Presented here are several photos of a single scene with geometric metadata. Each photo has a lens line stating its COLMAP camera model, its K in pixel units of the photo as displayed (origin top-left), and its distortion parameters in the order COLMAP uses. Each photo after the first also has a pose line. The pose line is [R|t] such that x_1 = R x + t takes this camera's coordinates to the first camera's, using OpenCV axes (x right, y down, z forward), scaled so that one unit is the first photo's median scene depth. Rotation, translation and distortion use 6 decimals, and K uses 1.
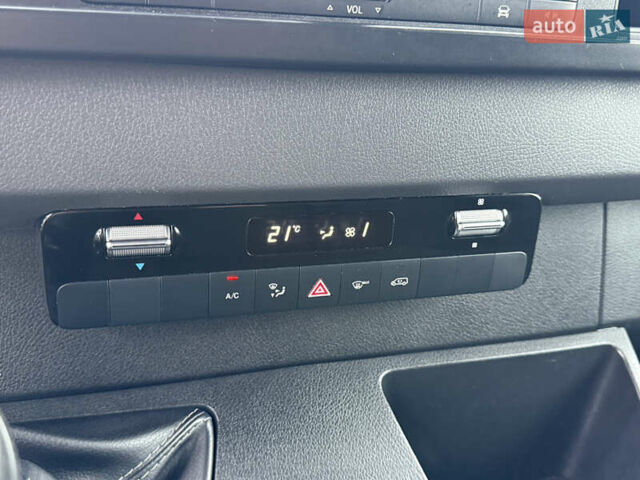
lens RADIAL K [[972.4, 0, 320.0], [0, 972.4, 240.0], [0, 0, 1]] dist [0.169335, -0.069151]
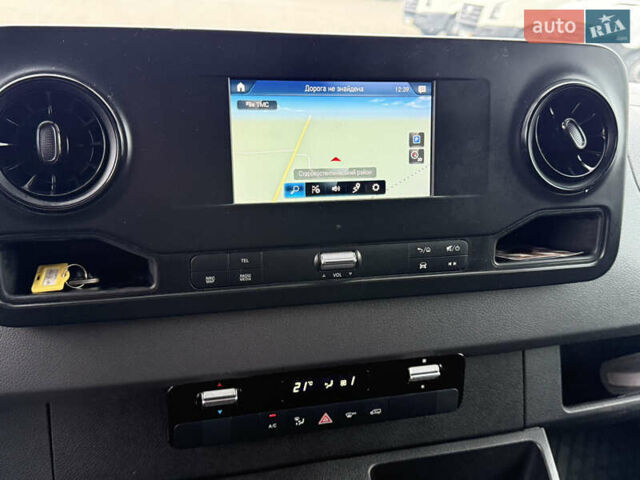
lens RADIAL K [[972.4, 0, 320.0], [0, 972.4, 240.0], [0, 0, 1]] dist [0.169335, -0.069151]
pose [[0.999272, -0.020850, -0.031951, 0.044481], [0.018980, 0.998150, -0.057764, -0.139987], [0.033096, 0.057115, 0.997819, -0.600171]]
